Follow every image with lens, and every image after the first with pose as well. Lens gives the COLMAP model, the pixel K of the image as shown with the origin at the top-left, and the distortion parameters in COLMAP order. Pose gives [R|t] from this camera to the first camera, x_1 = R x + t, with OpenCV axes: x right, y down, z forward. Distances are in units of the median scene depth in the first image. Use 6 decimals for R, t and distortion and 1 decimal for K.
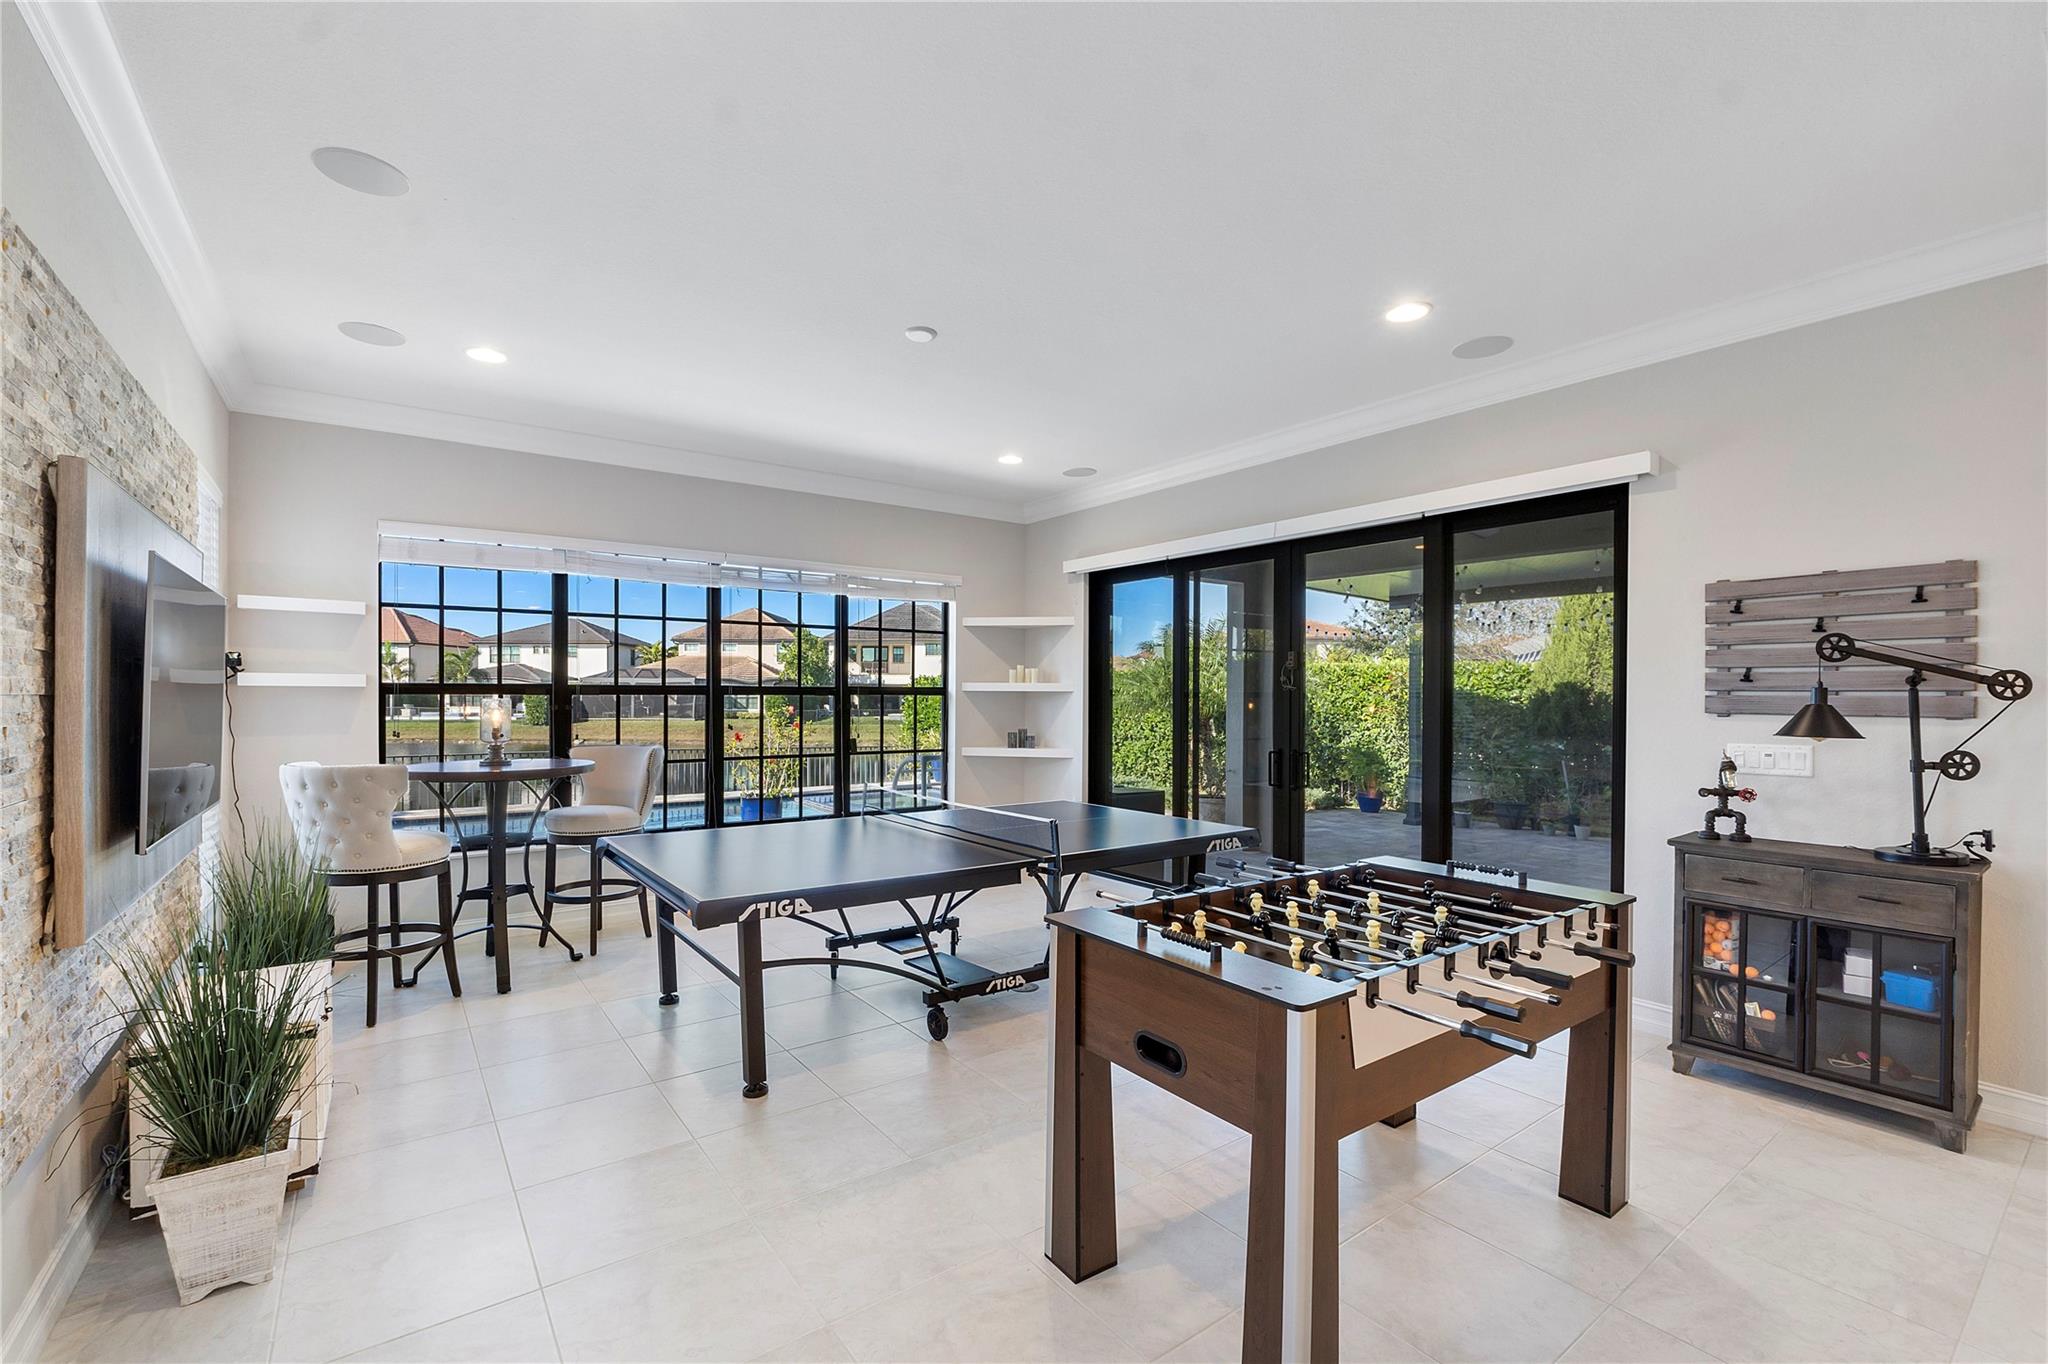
lens RADIAL K [[890.0, 0, 1025.5], [0, 890.0, 675.1], [0, 0, 1]] dist [0.000362, -0.000369]
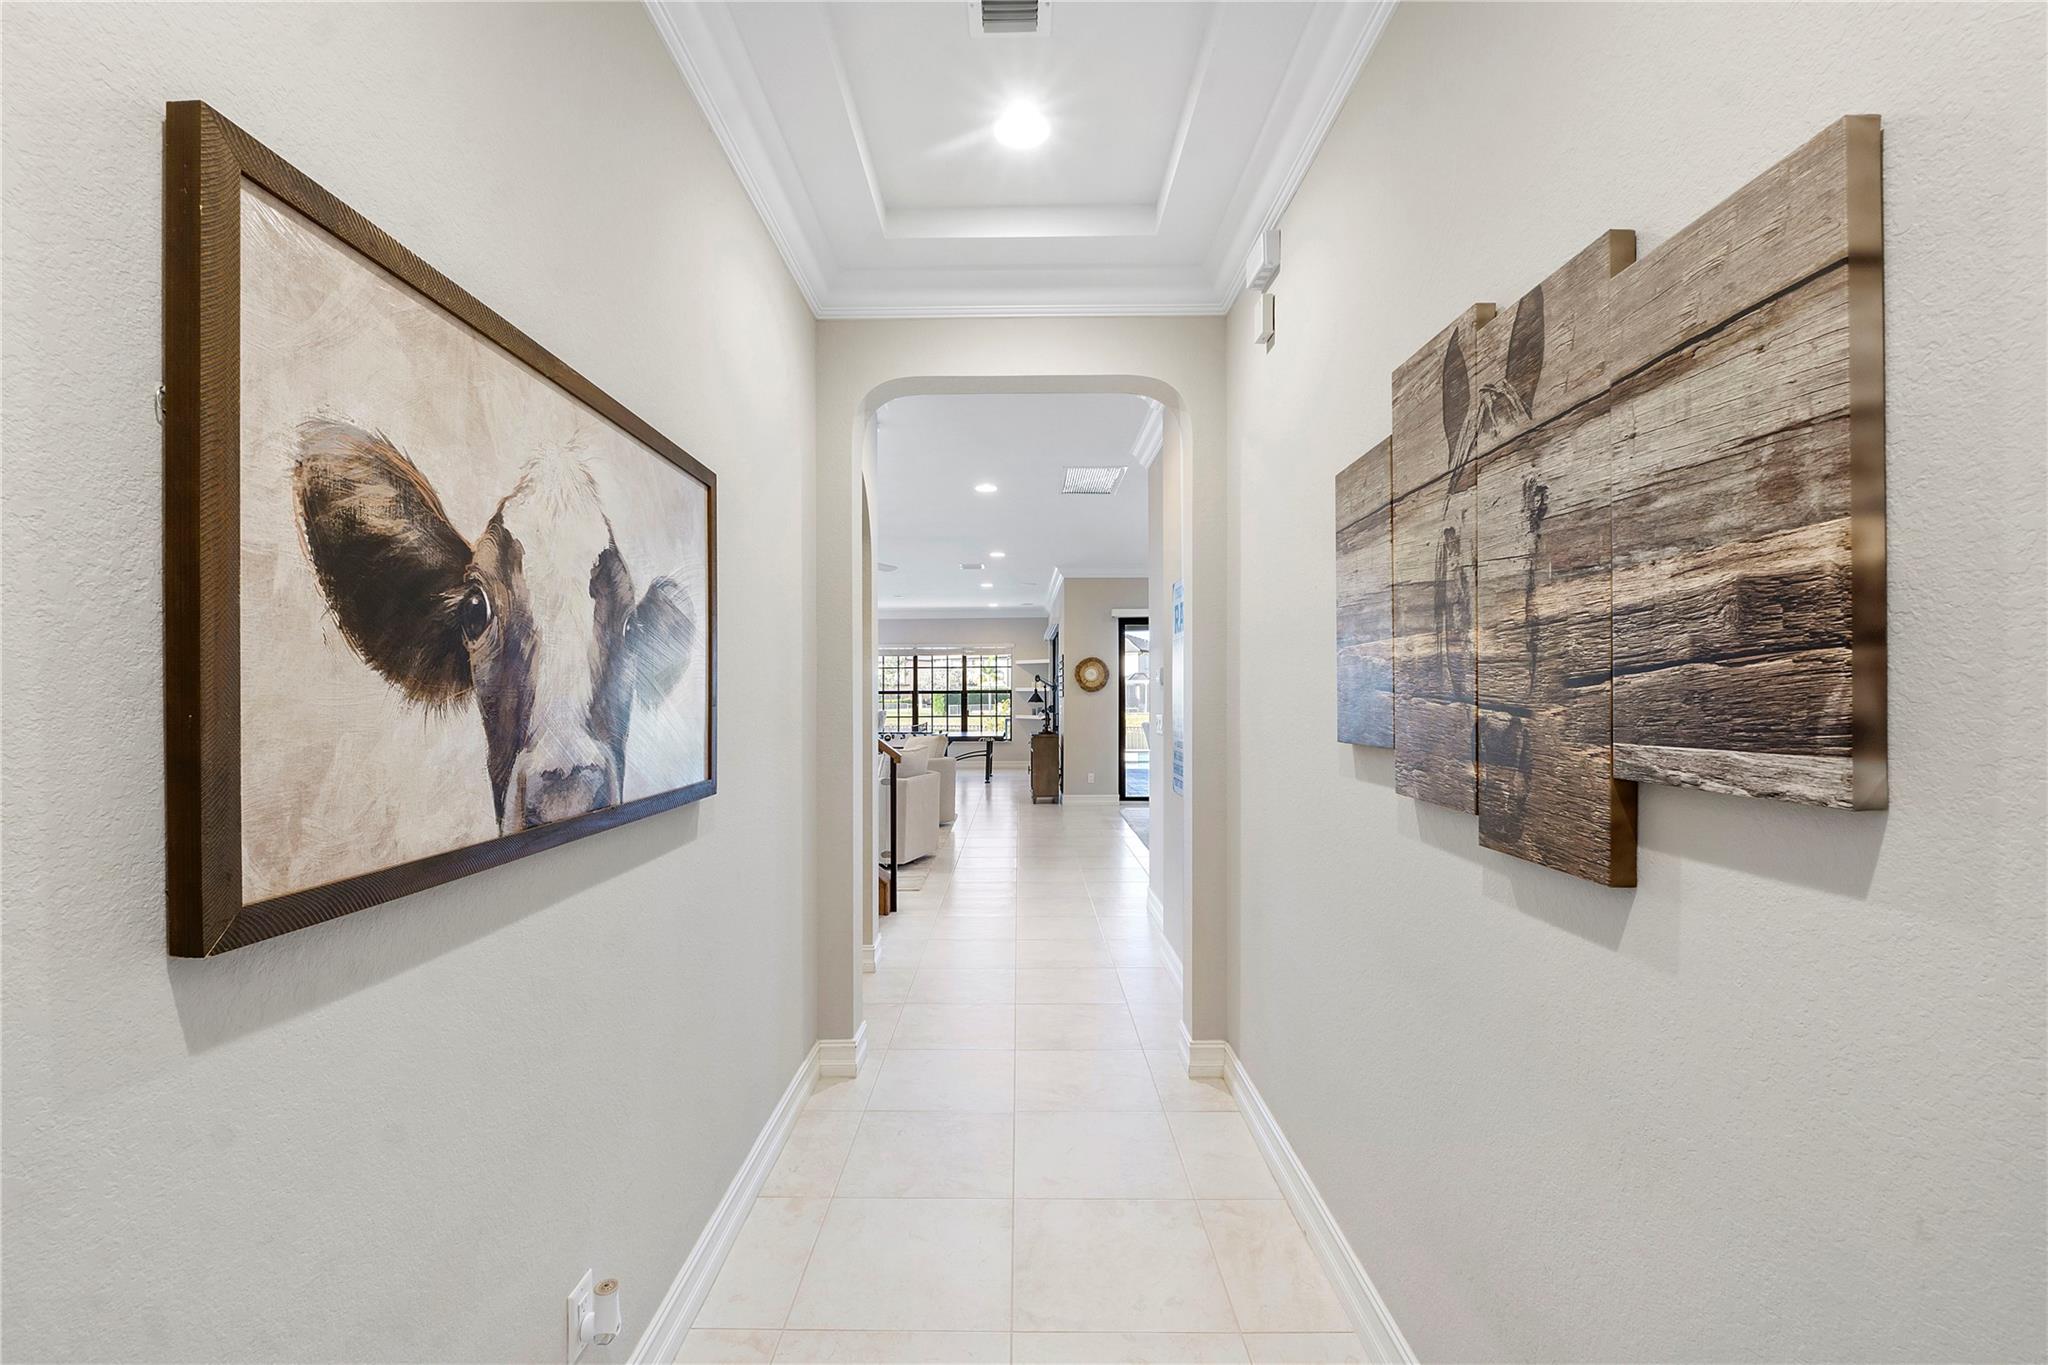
lens RADIAL K [[876.8, 0, 1012.3], [0, 876.8, 696.5], [0, 0, 1]] dist [-0.001747, -0.000433]
pose [[0.802432, -0.001696, -0.596741, 1.620249], [0.009960, 0.999895, 0.010552, 0.003926], [0.596660, -0.014411, 0.802364, -1.098625]]
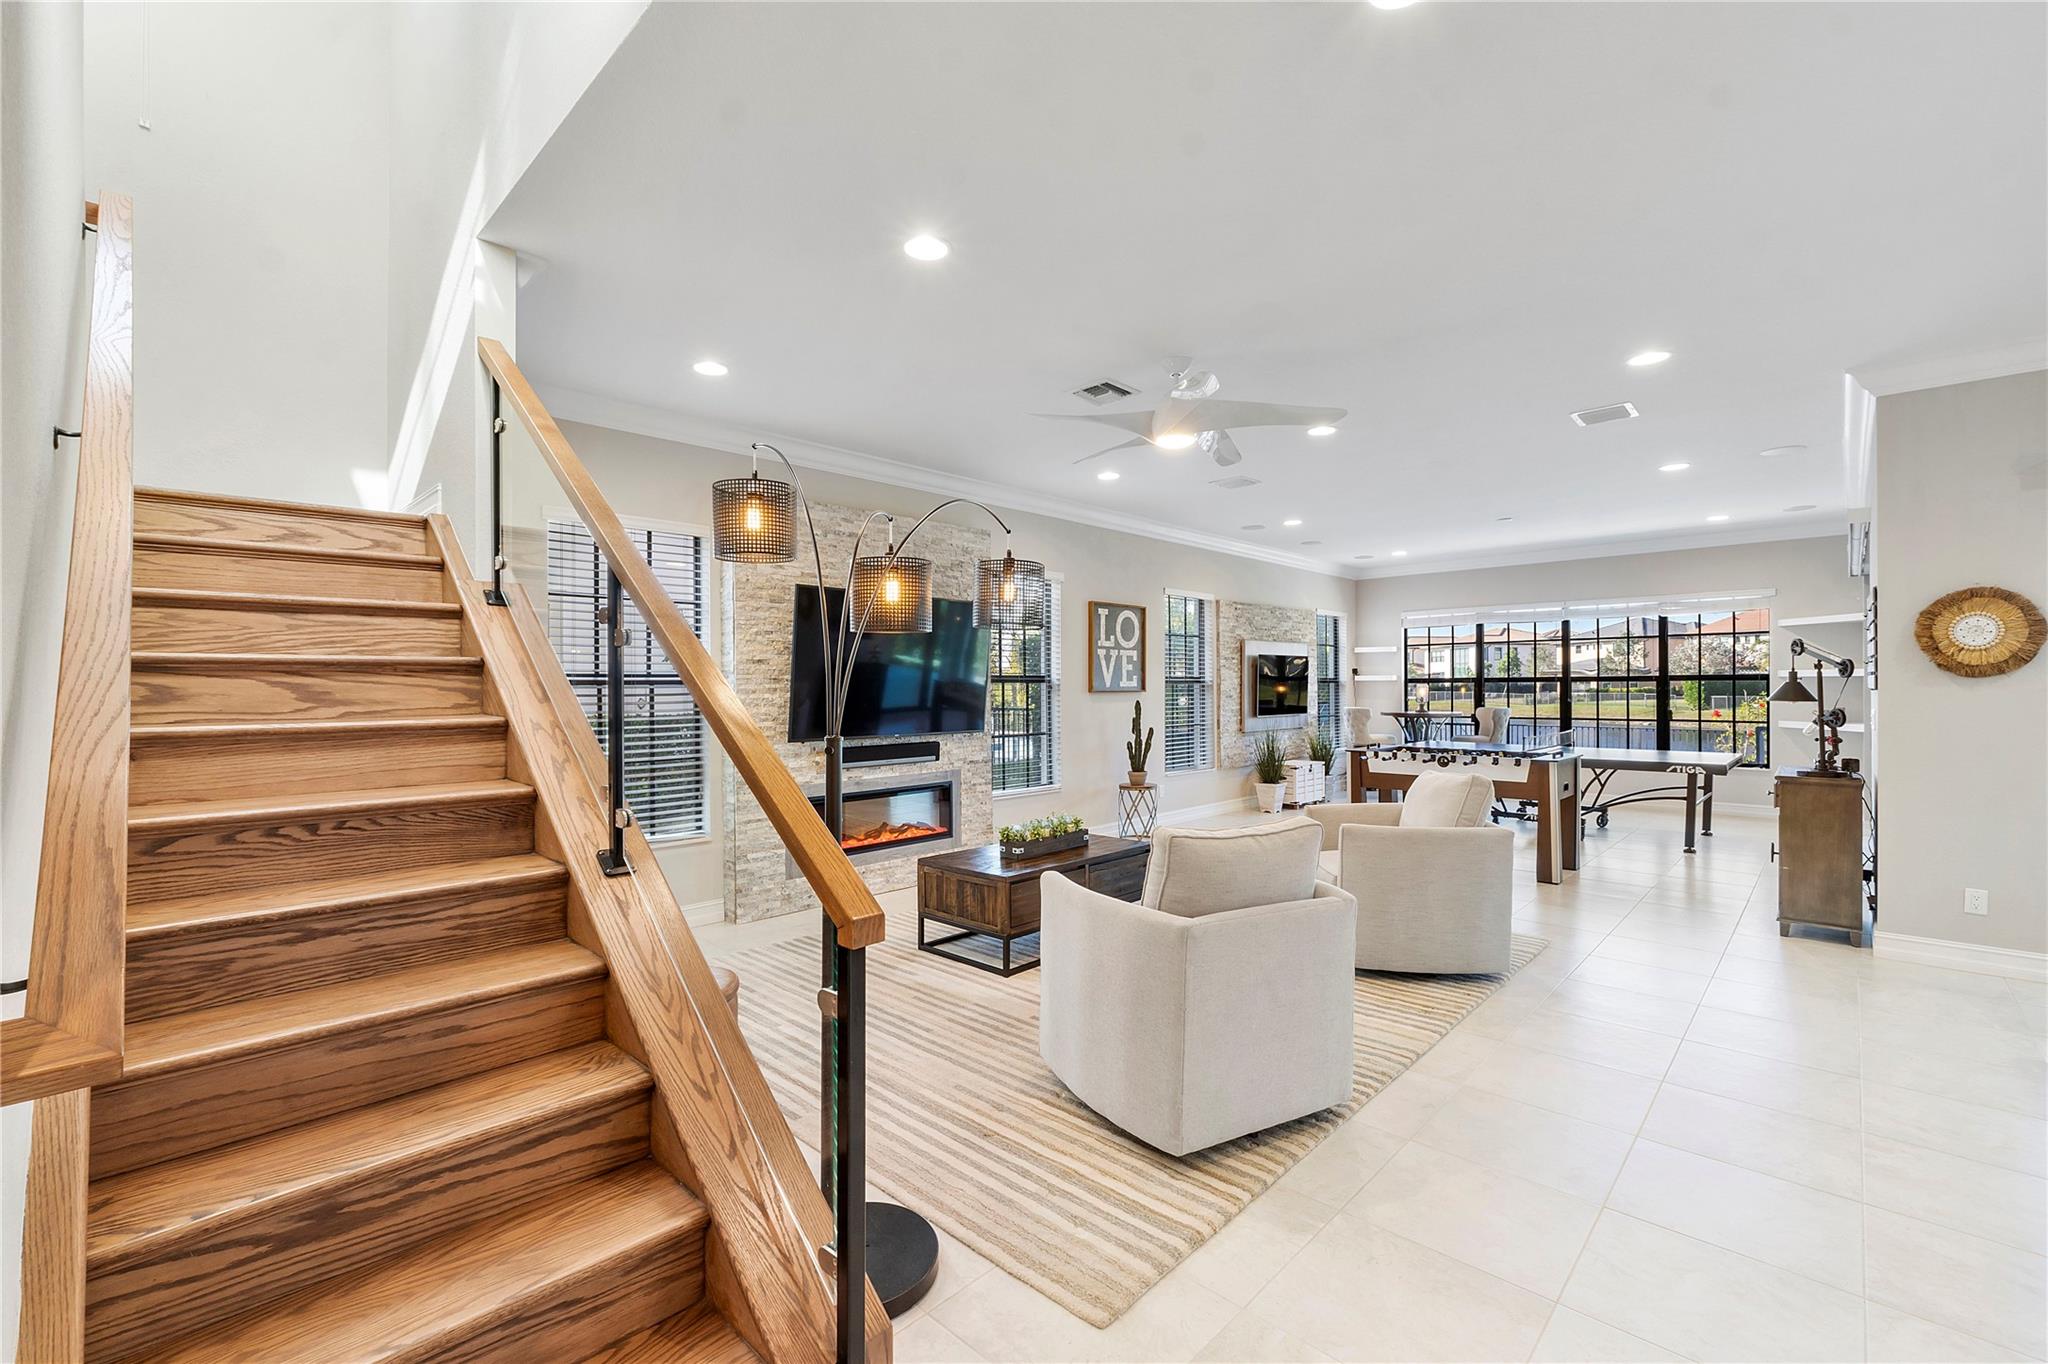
lens RADIAL K [[876.8, 0, 1012.3], [0, 876.8, 696.0], [0, 0, 1]] dist [-0.001747, -0.000433]
pose [[0.176266, 0.004598, -0.984332, 1.199127], [0.029313, 0.999521, 0.009918, 0.000928], [0.983906, -0.030602, 0.176047, -0.389824]]
